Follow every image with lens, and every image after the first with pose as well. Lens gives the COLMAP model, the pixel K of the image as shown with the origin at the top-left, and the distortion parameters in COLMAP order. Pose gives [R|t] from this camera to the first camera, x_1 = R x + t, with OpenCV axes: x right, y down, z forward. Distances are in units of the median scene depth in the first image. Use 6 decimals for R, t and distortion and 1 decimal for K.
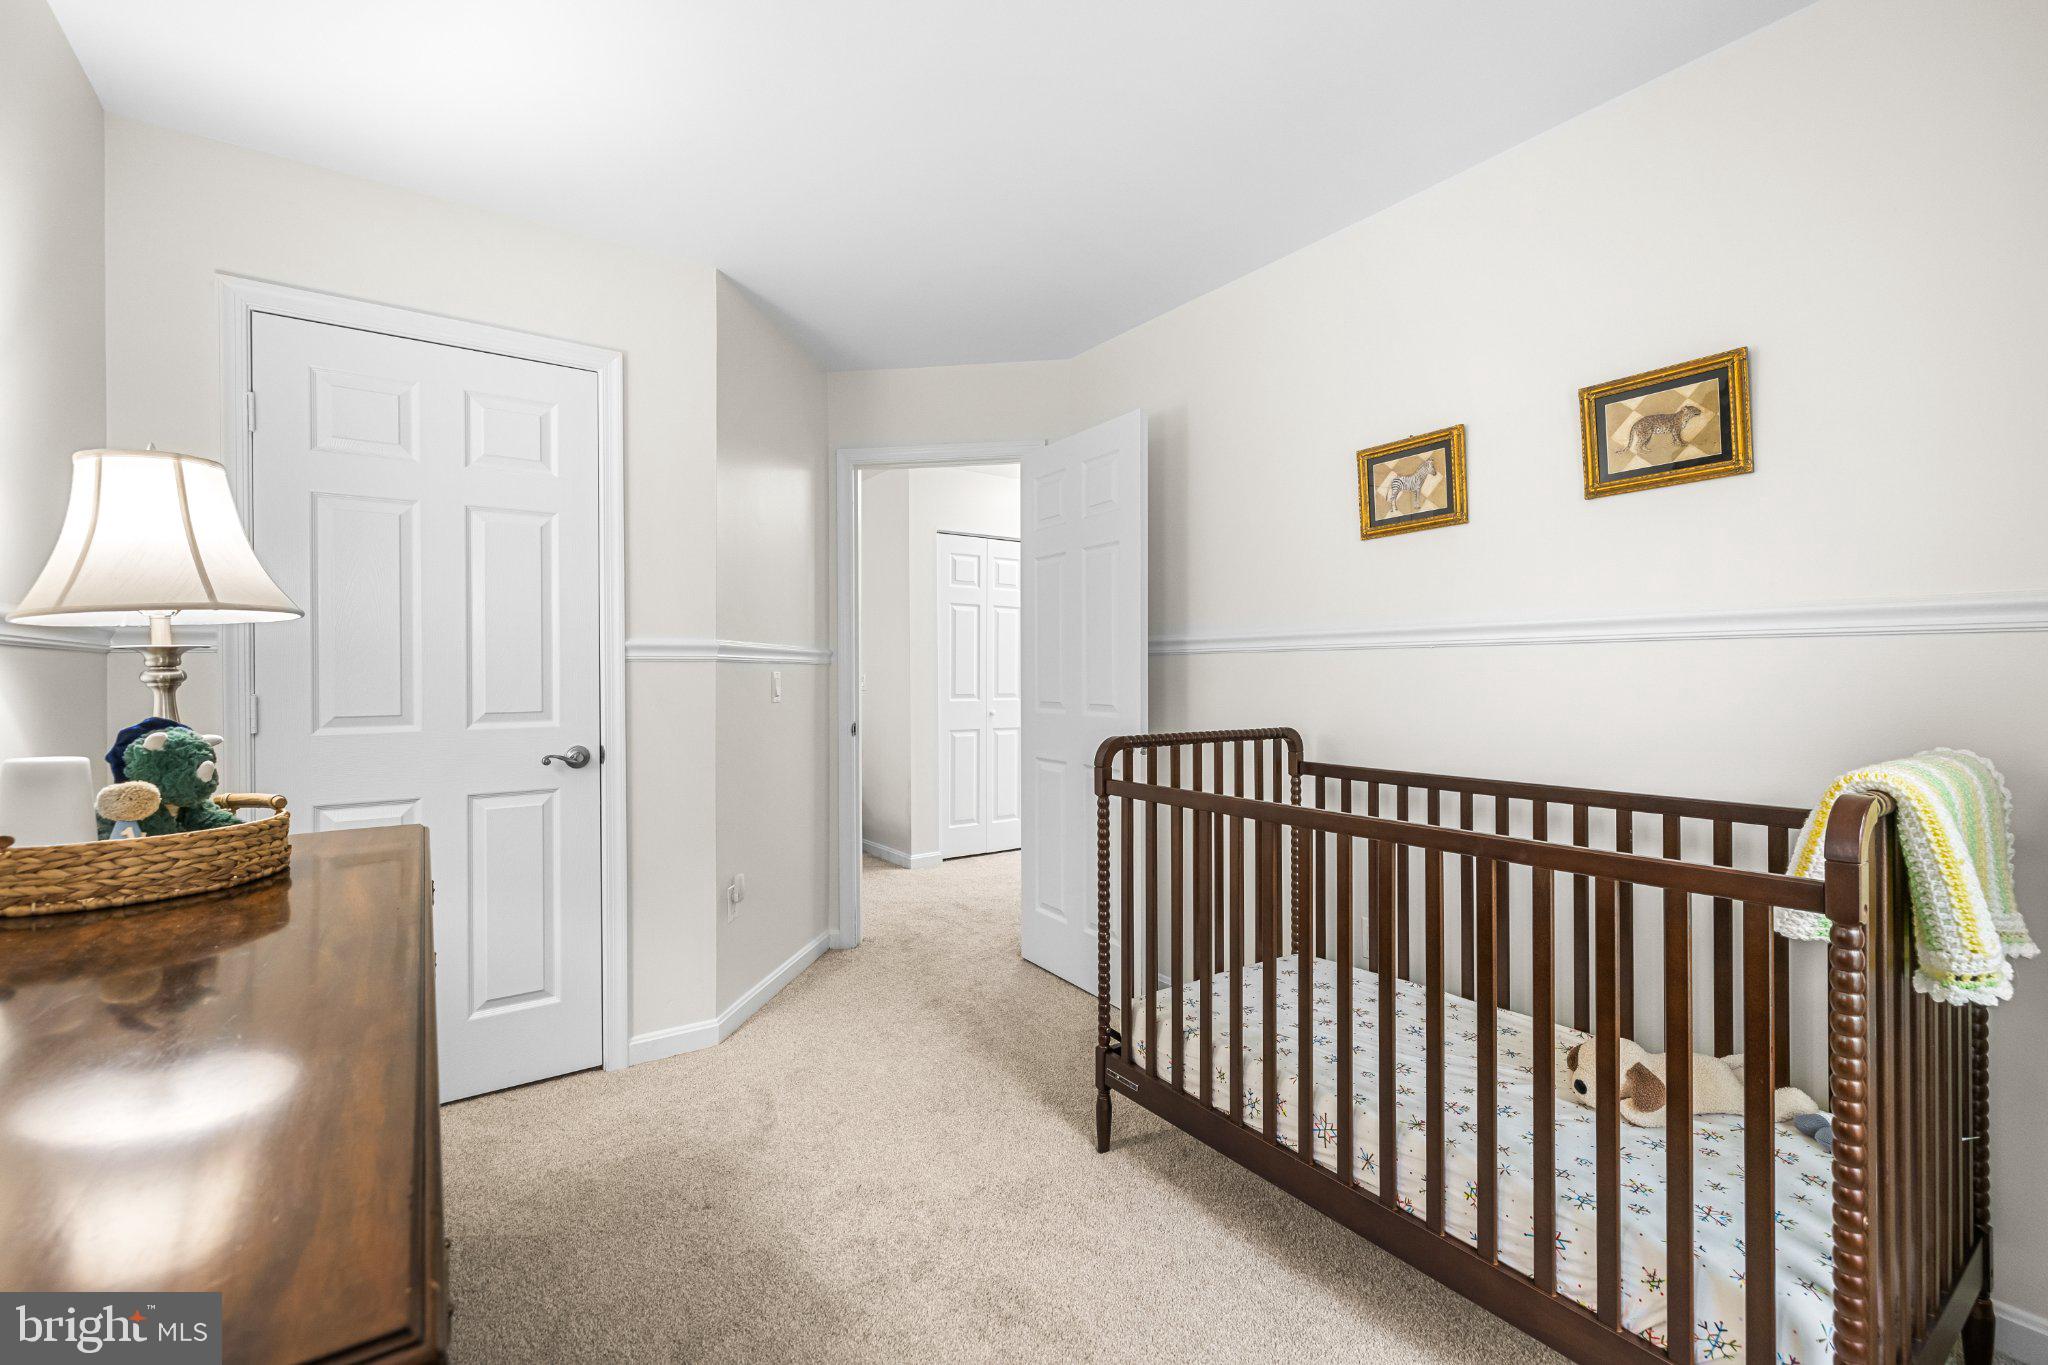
lens RADIAL K [[879.0, 0, 1024.3], [0, 879.0, 675.6], [0, 0, 1]] dist [0.001623, 0.000885]
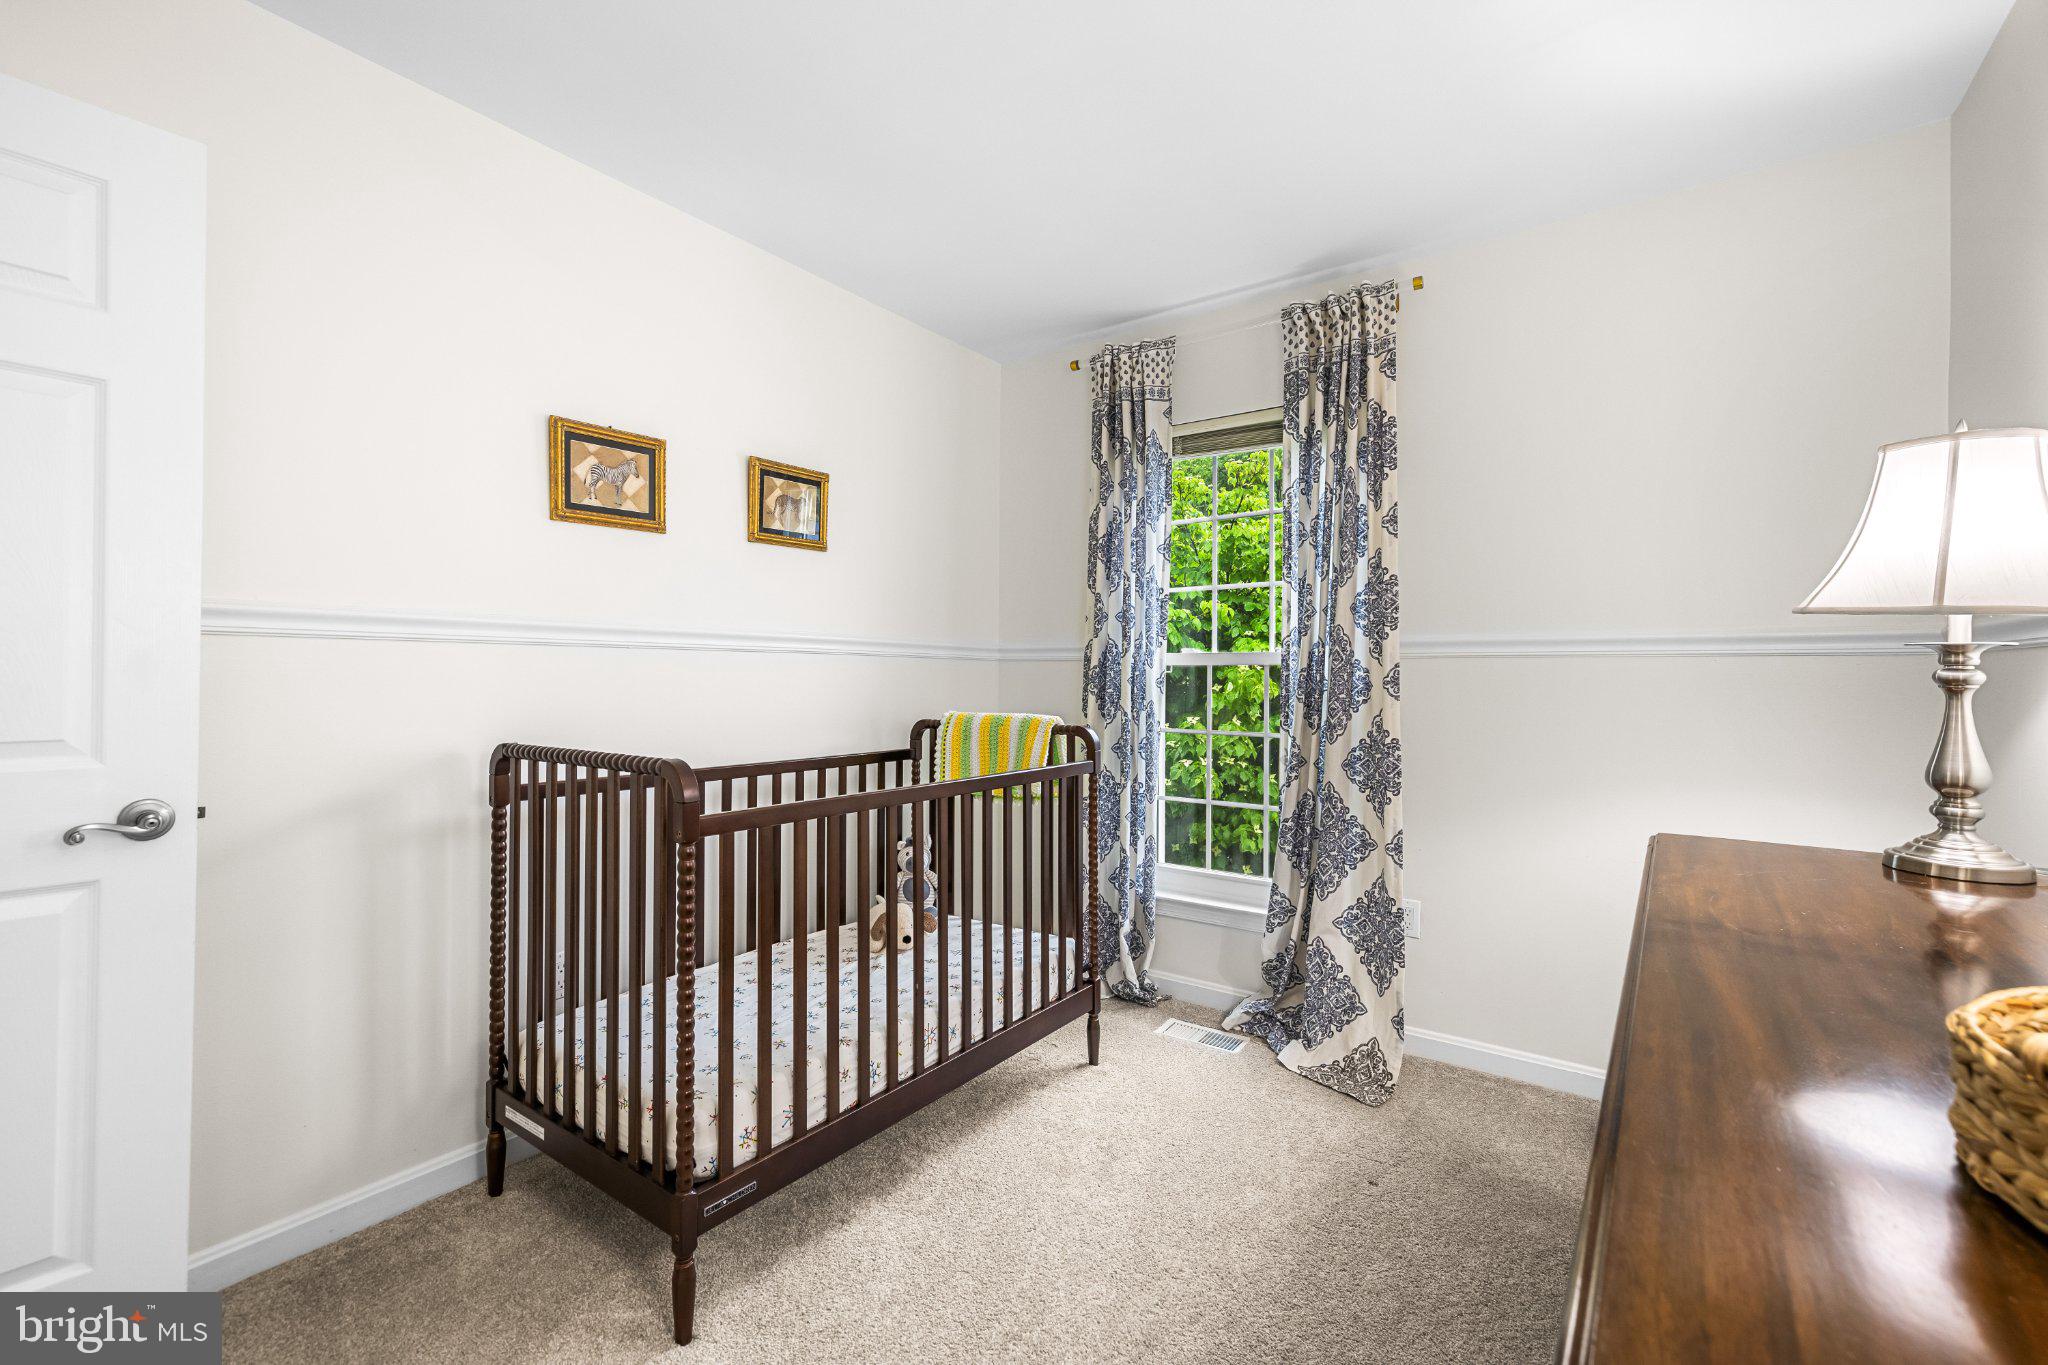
lens RADIAL K [[879.0, 0, 1024.3], [0, 879.0, 675.6], [0, 0, 1]] dist [0.001623, 0.000885]
pose [[-0.317784, 0.003801, 0.948155, -0.738591], [-0.004849, 0.999972, -0.005634, 0.003957], [-0.948151, -0.006388, -0.317757, 1.047739]]
